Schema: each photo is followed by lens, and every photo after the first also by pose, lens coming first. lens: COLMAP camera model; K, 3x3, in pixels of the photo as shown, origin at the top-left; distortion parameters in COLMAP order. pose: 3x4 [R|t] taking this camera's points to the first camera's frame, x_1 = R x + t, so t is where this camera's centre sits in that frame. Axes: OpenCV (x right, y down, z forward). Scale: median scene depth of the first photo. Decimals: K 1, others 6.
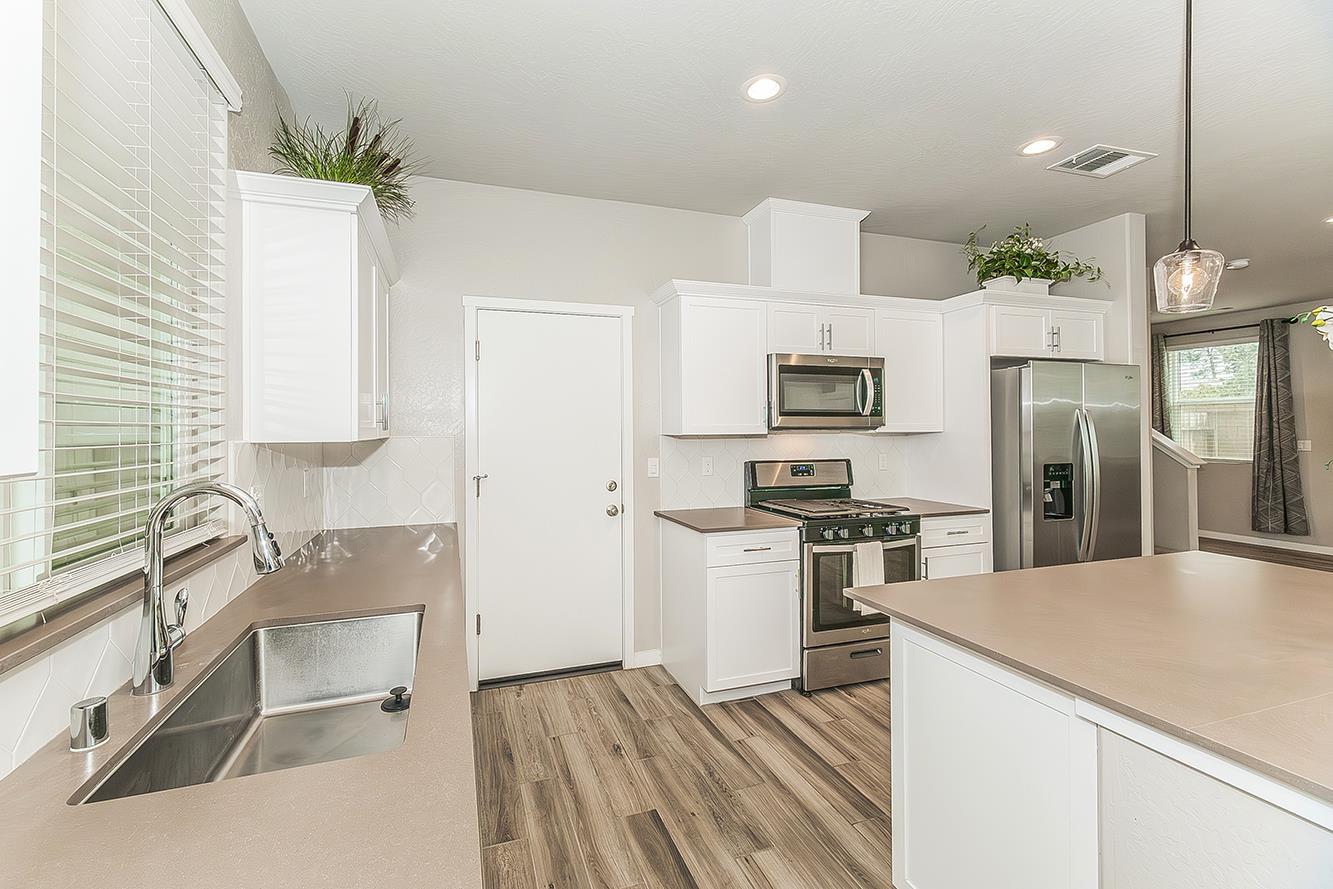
lens RADIAL K [[563.6, 0, 638.9], [0, 563.6, 425.0], [0, 0, 1]] dist [0.005078, -0.000167]
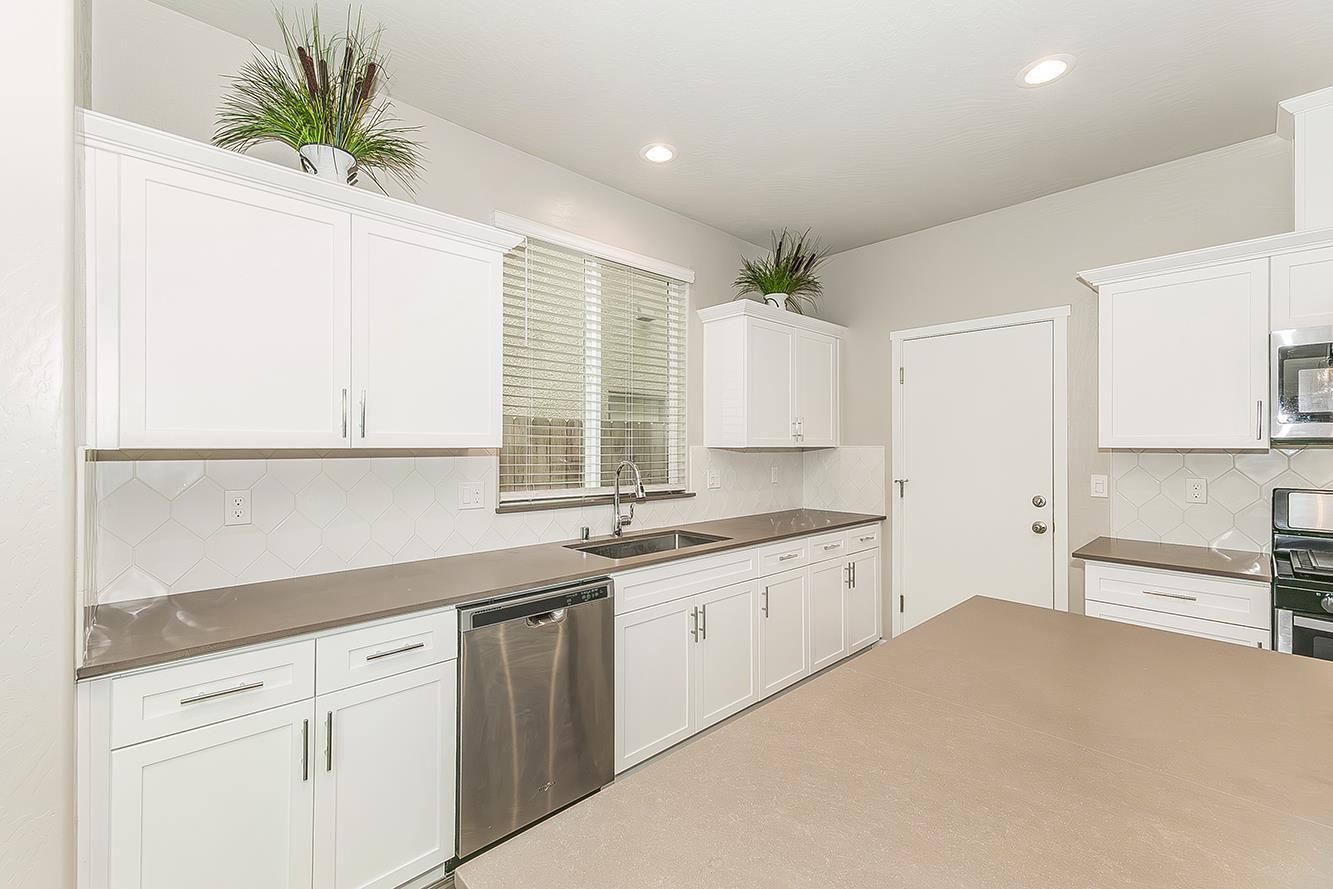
lens RADIAL K [[563.6, 0, 664.0], [0, 563.6, 441.0], [0, 0, 1]] dist [0.005078, -0.000167]
pose [[0.412959, -0.000302, -0.910750, 0.553111], [-0.003881, 0.999990, -0.002091, 0.011225], [0.910742, 0.004398, 0.412953, 0.036114]]
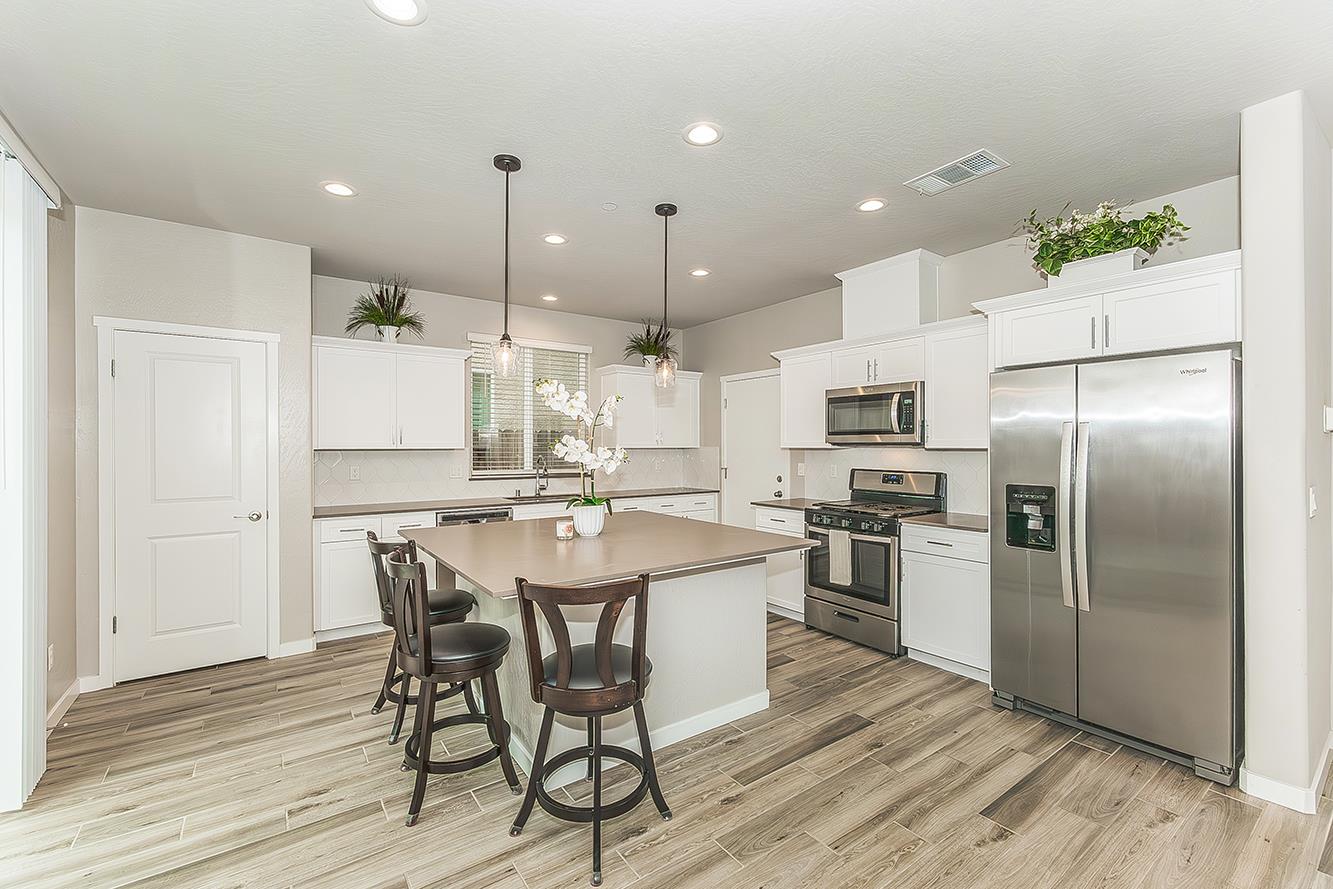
lens RADIAL K [[563.6, 0, 669.9], [0, 563.6, 444.6], [0, 0, 1]] dist [0.005078, -0.000167]
pose [[0.296789, 0.004355, -0.954933, 1.413914], [0.001507, 0.999986, 0.005029, 0.000255], [0.954942, -0.002931, 0.296778, 0.208401]]
